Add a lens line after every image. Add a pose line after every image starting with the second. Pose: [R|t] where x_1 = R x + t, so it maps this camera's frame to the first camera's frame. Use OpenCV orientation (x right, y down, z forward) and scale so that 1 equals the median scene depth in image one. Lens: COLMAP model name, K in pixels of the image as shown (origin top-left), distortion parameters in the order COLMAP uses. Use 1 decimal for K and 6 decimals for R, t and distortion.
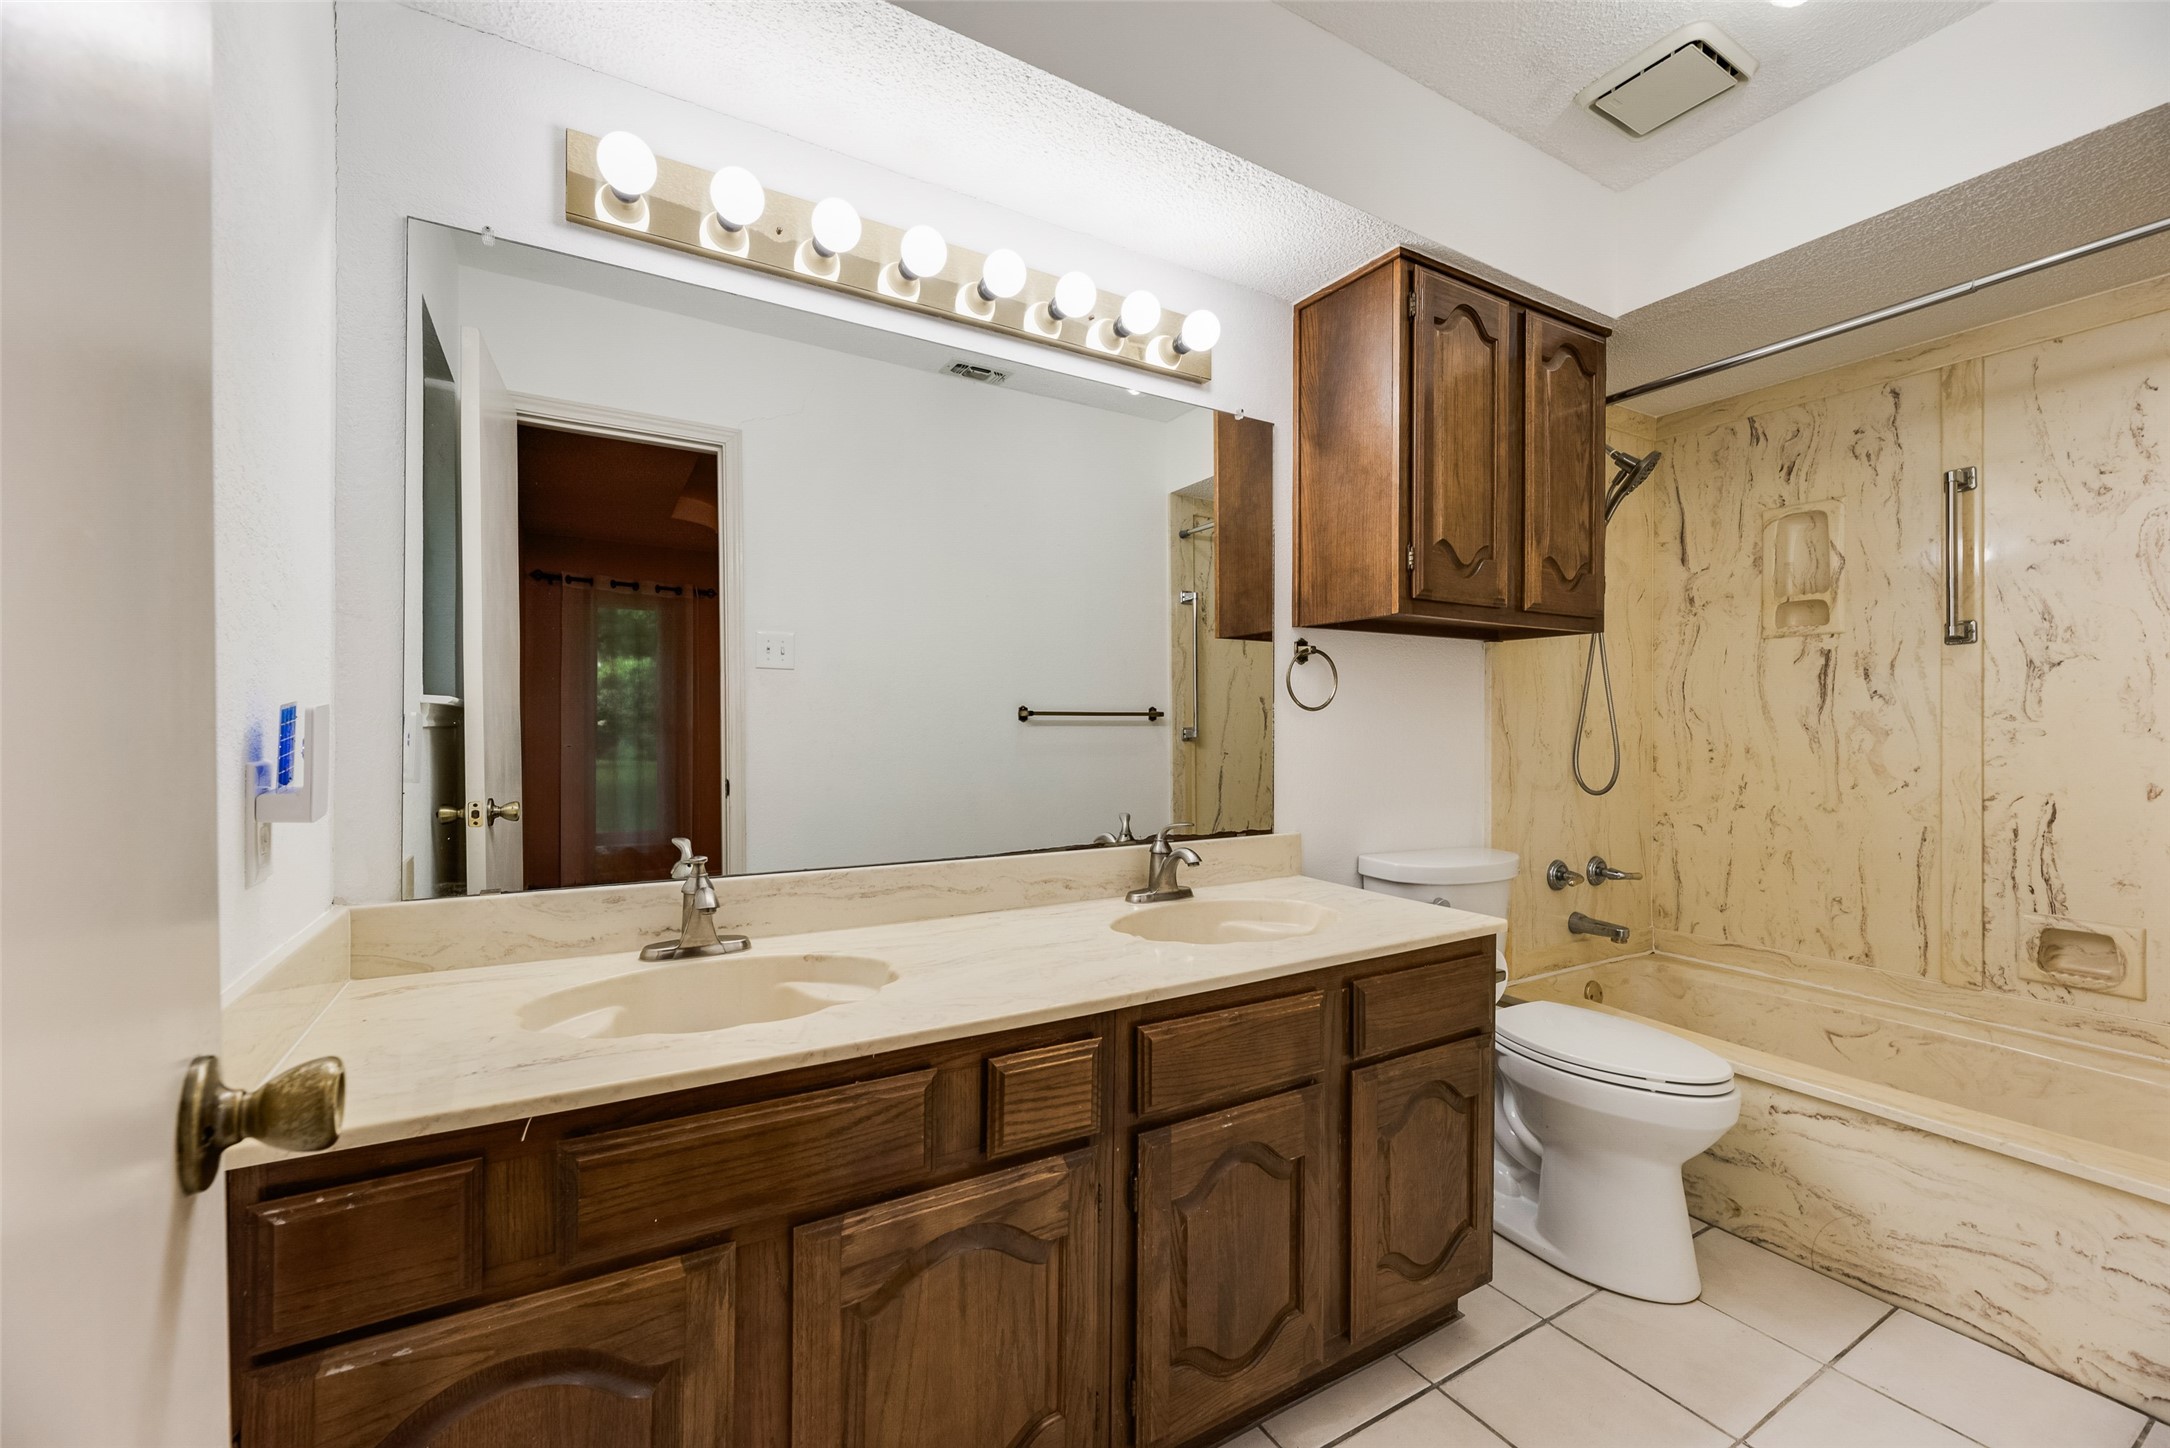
lens RADIAL K [[873.7, 0, 1085.5], [0, 873.7, 748.0], [0, 0, 1]] dist [0.001409, 0.000059]
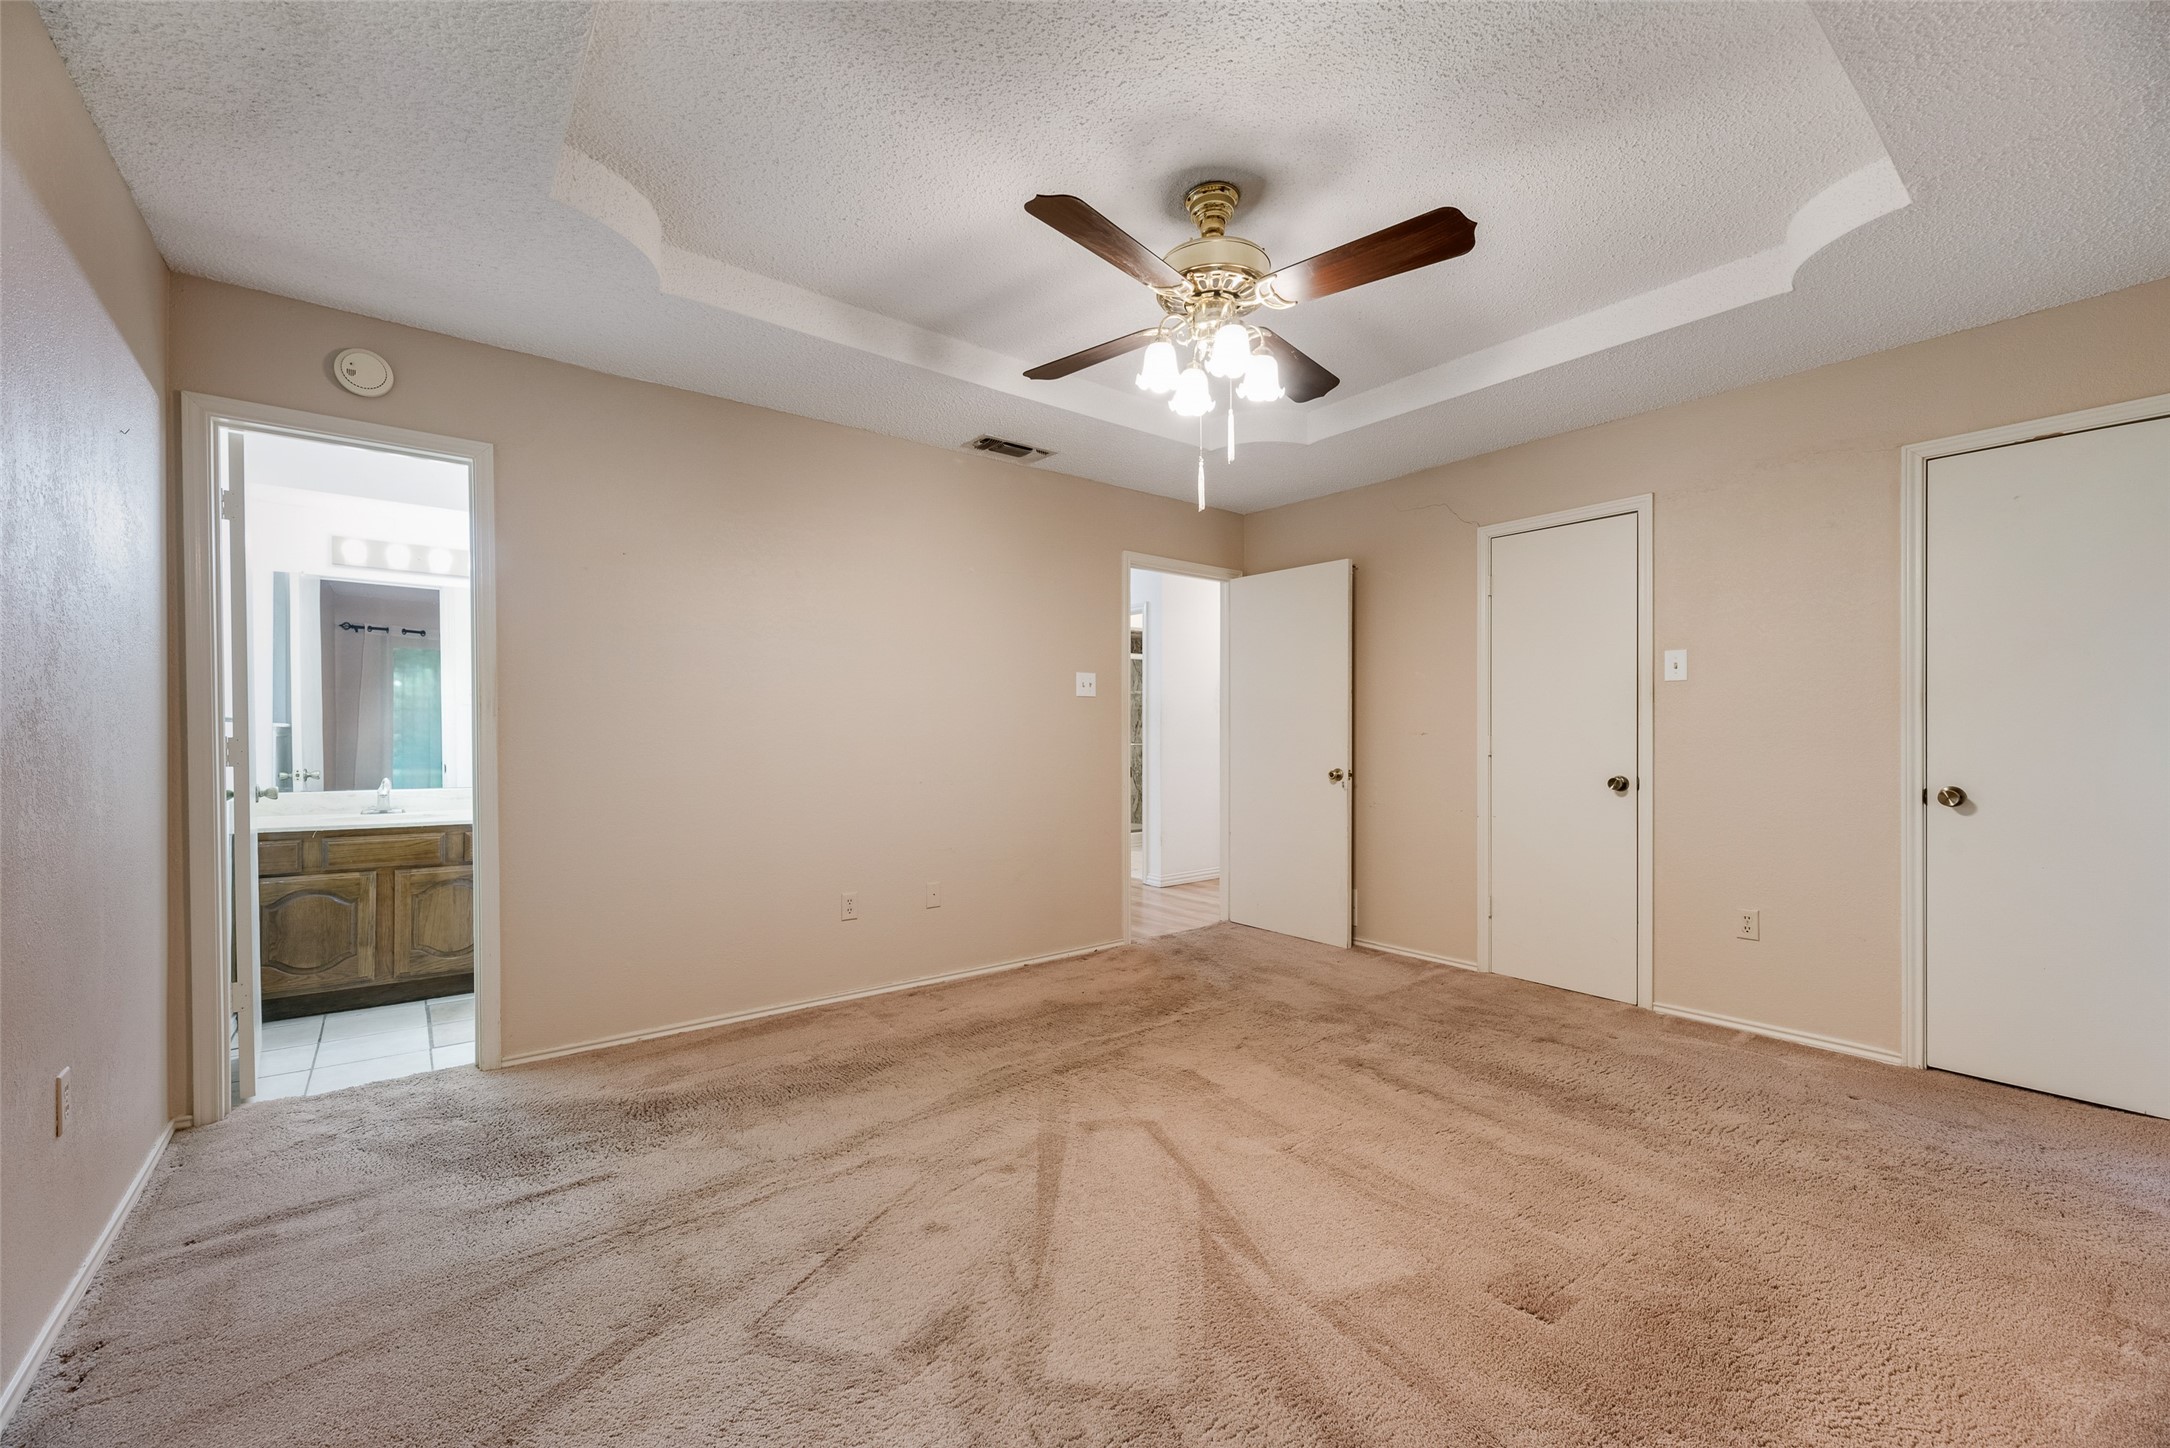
lens RADIAL K [[873.7, 0, 1085.5], [0, 873.7, 748.0], [0, 0, 1]] dist [0.001409, 0.000059]
pose [[0.991660, -0.009695, 0.128520, 2.010171], [0.010661, 0.999920, -0.006834, 0.082376], [-0.128443, 0.008147, 0.991683, -2.931204]]
